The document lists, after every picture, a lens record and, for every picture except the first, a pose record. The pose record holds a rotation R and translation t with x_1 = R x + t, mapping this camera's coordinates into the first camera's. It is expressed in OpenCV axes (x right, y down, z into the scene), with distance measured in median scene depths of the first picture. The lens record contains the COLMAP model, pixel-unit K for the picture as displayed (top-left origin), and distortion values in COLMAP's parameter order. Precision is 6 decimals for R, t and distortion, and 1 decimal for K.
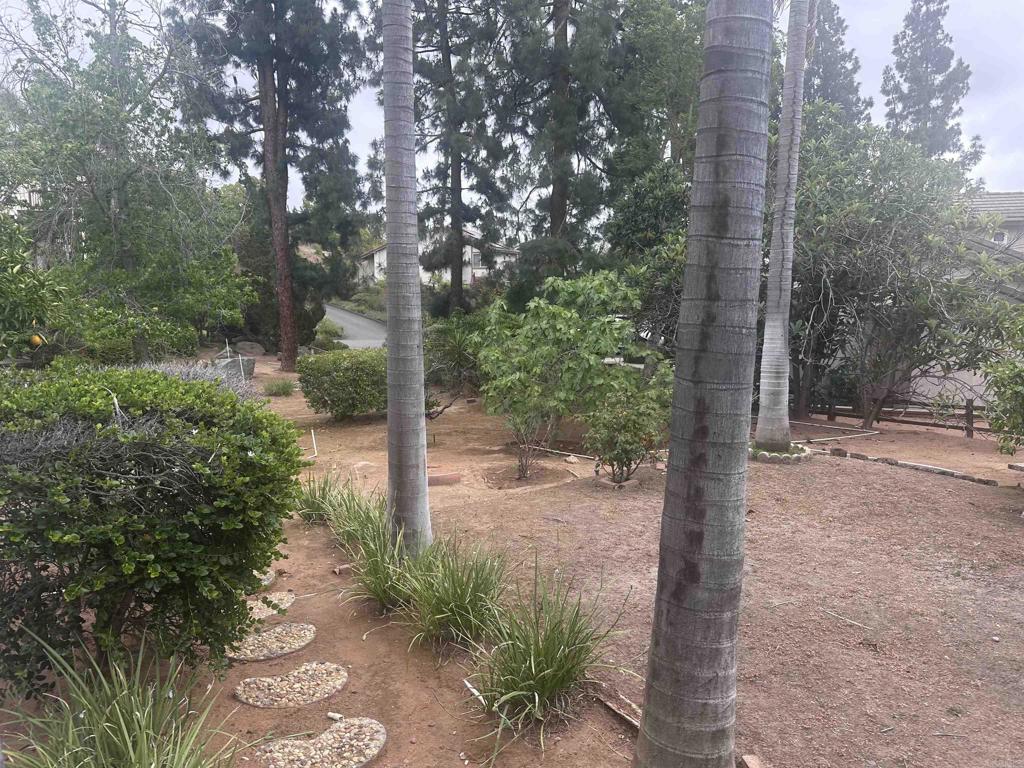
lens RADIAL K [[742.4, 0, 512.0], [0, 742.4, 384.0], [0, 0, 1]] dist [0.011288, -0.001947]
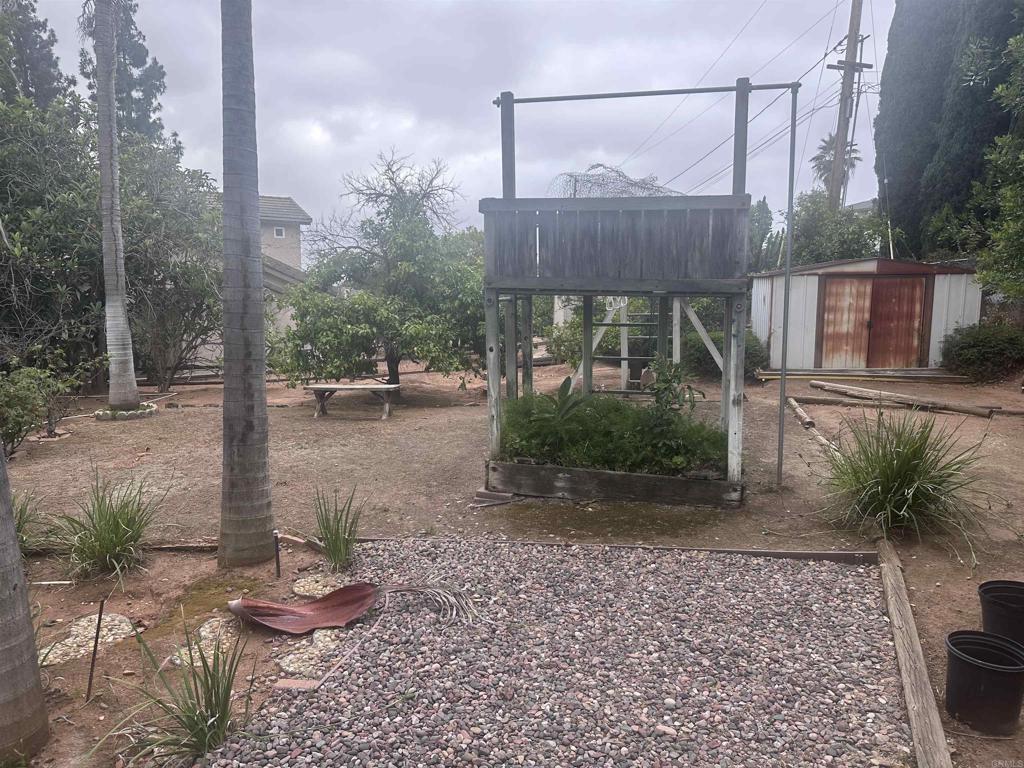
lens RADIAL K [[742.4, 0, 512.0], [0, 742.4, 384.0], [0, 0, 1]] dist [0.011288, -0.001947]
pose [[0.568355, -0.109268, 0.815496, -0.164005], [0.089352, 0.993478, 0.070842, 0.011059], [-0.817917, 0.032603, 0.574411, -0.120713]]
